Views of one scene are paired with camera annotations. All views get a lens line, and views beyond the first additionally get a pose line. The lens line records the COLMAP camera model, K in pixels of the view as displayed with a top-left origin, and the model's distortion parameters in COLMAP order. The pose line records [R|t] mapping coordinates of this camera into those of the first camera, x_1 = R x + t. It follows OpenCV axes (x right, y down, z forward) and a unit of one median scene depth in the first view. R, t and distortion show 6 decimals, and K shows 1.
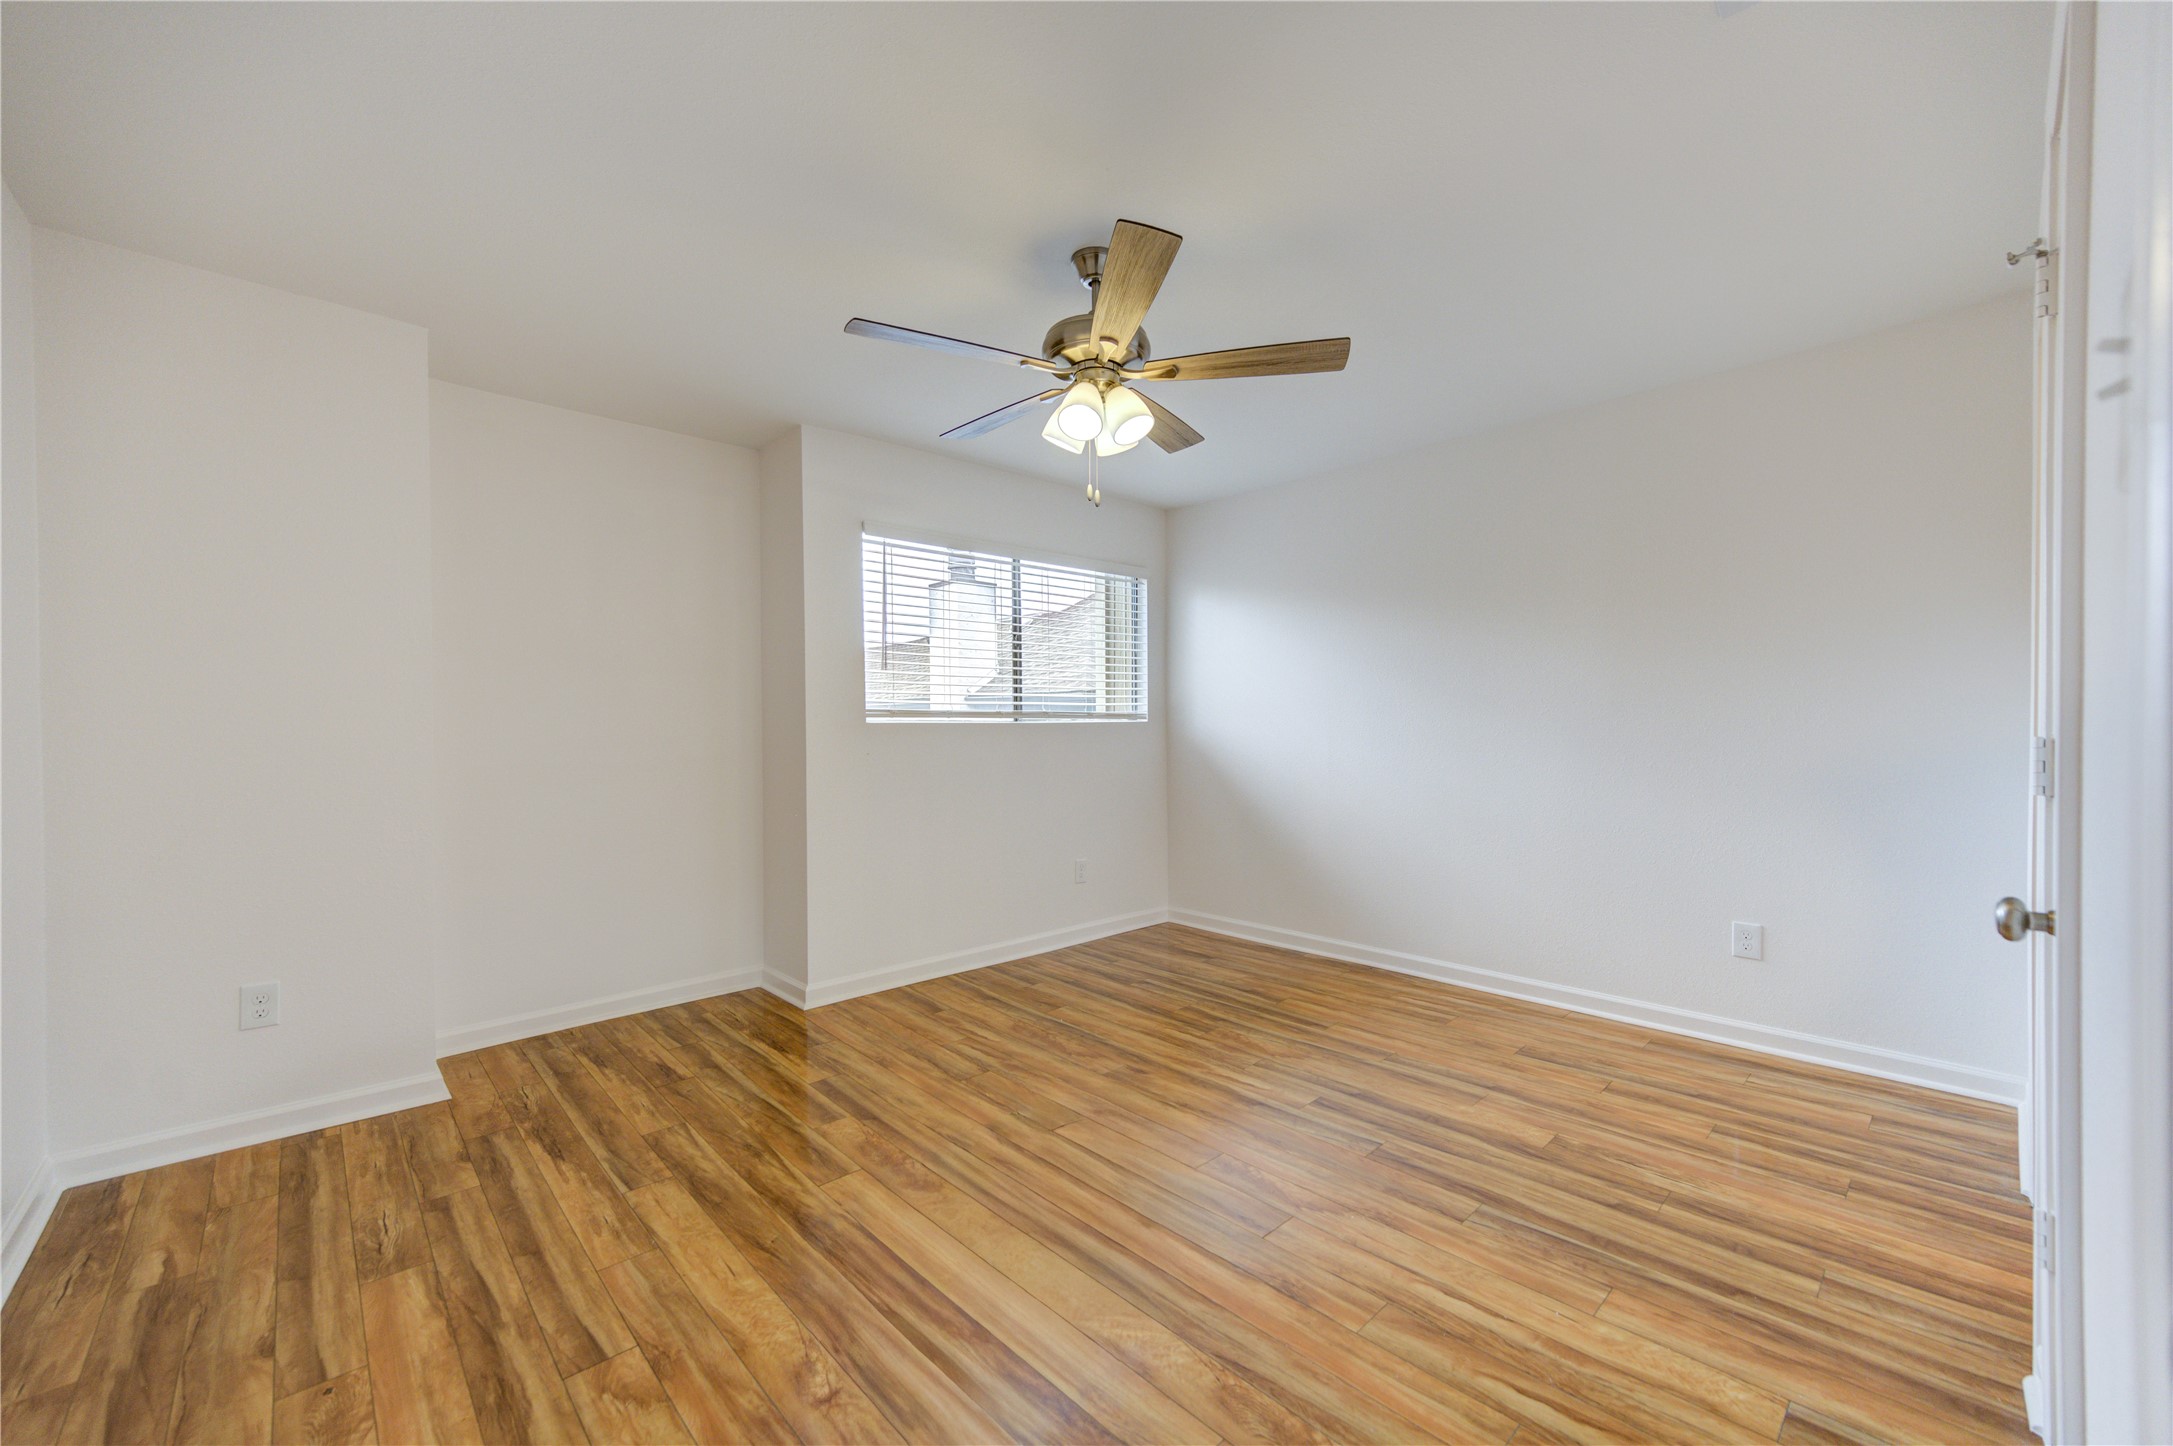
lens RADIAL K [[851.4, 0, 1091.1], [0, 851.4, 734.5], [0, 0, 1]] dist [0.004059, -0.000582]
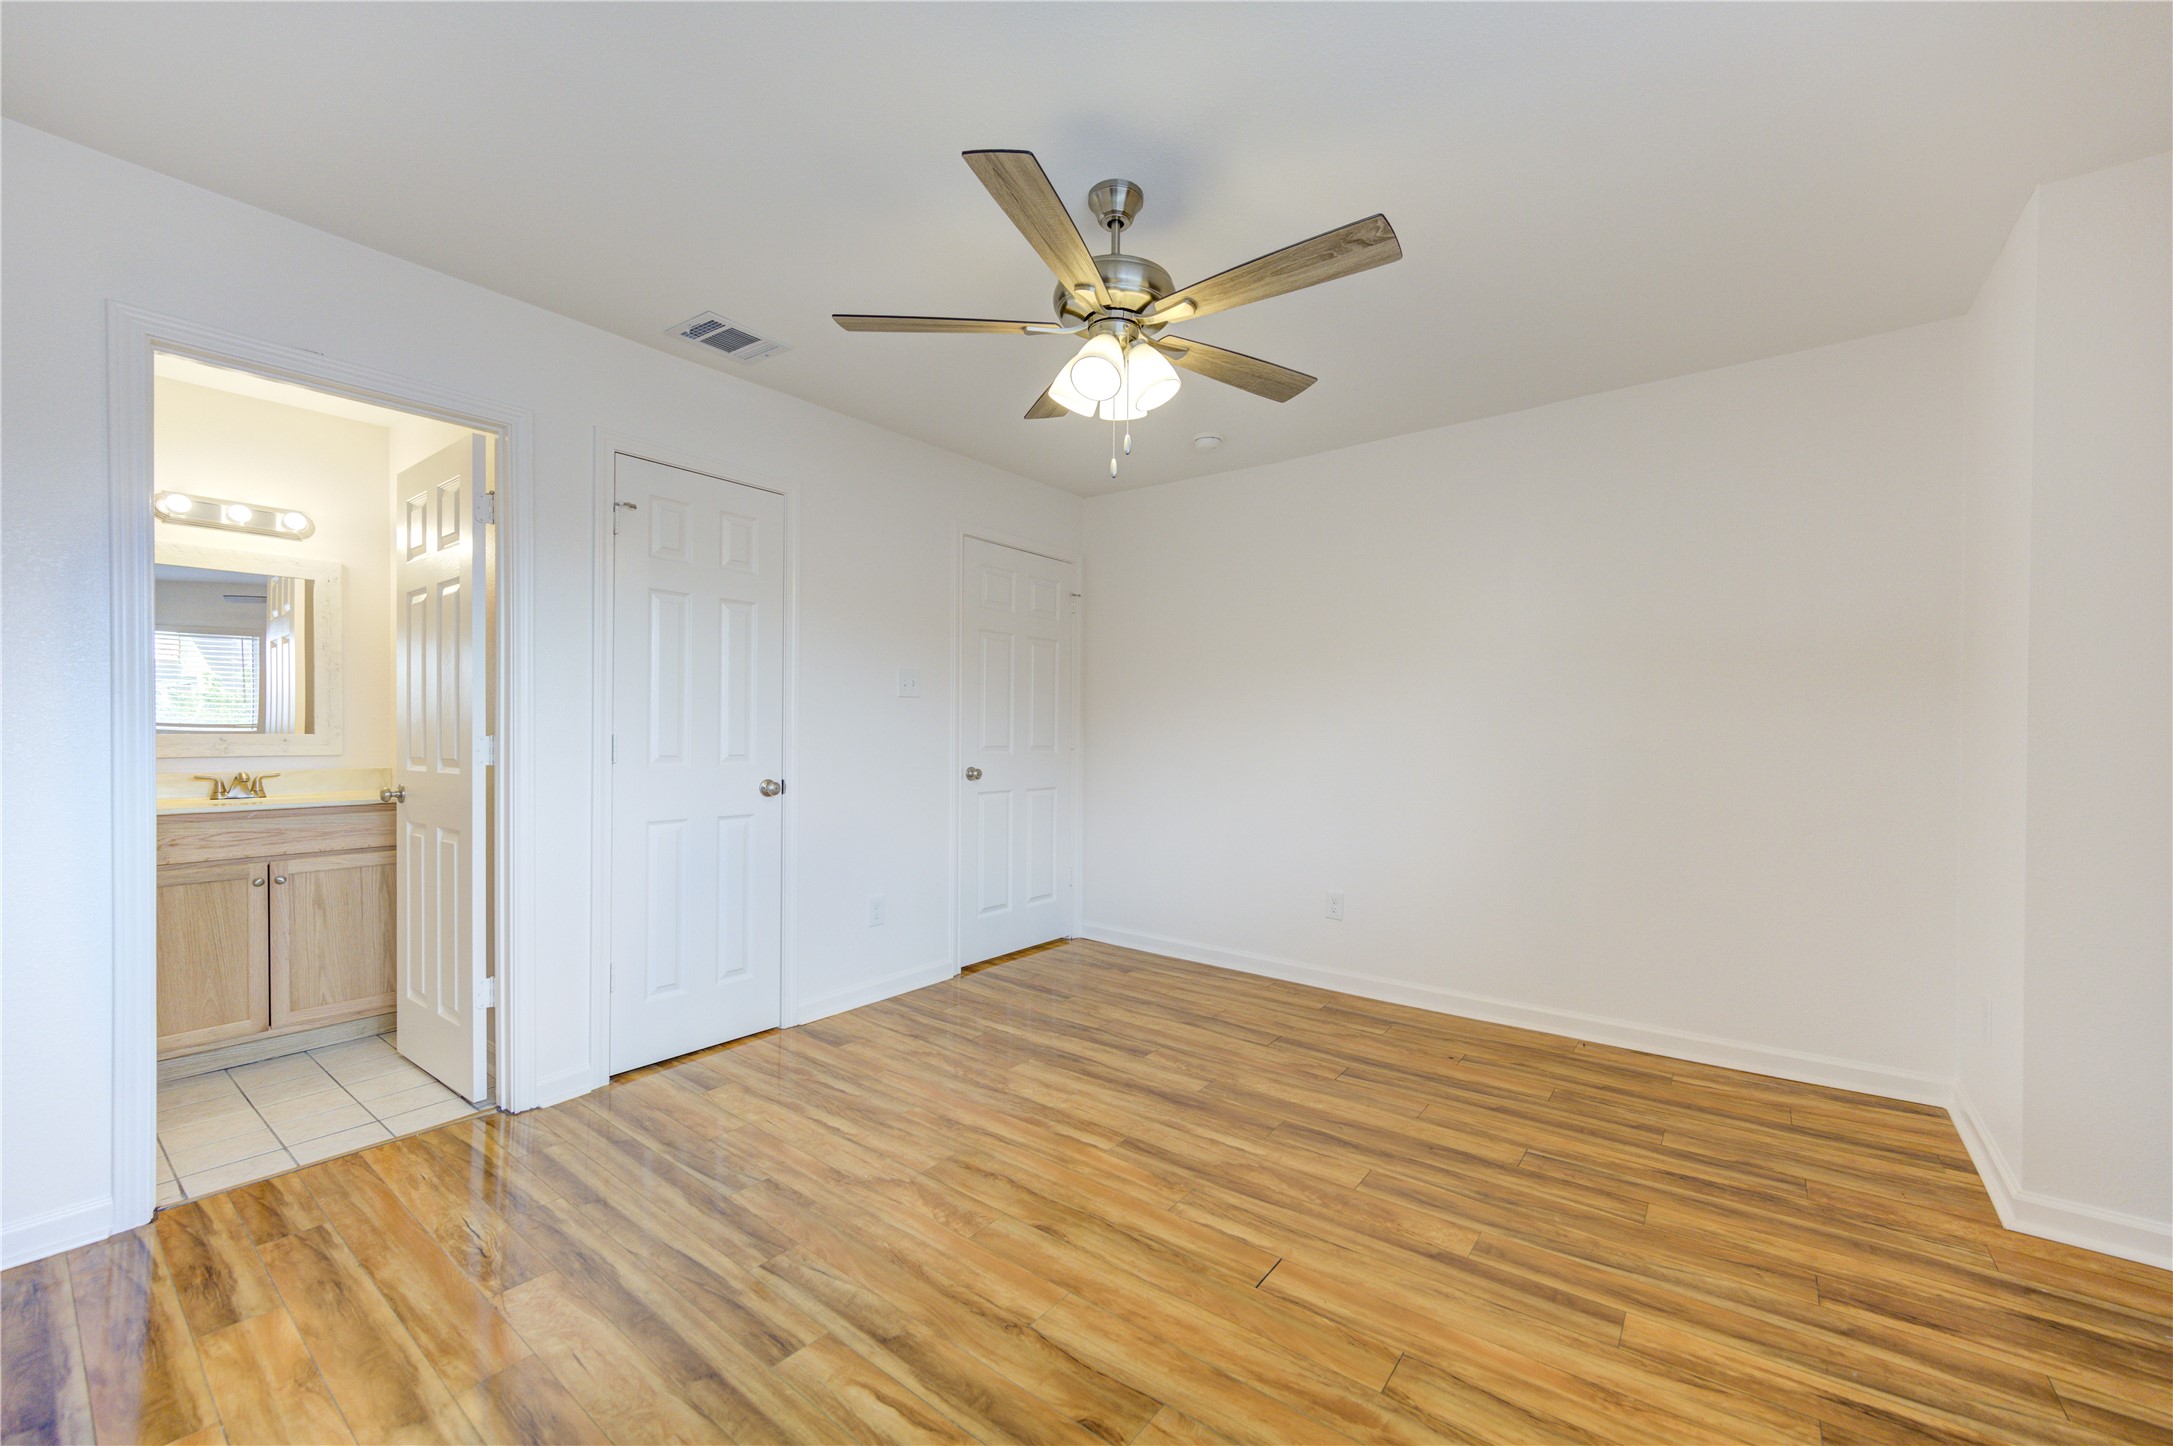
lens RADIAL K [[851.4, 0, 1091.1], [0, 851.4, 734.5], [0, 0, 1]] dist [0.004059, -0.000582]
pose [[-0.987422, 0.003974, -0.158056, 0.170543], [0.002106, 0.999926, 0.011984, -0.011950], [0.158092, 0.011500, -0.987357, 1.875094]]
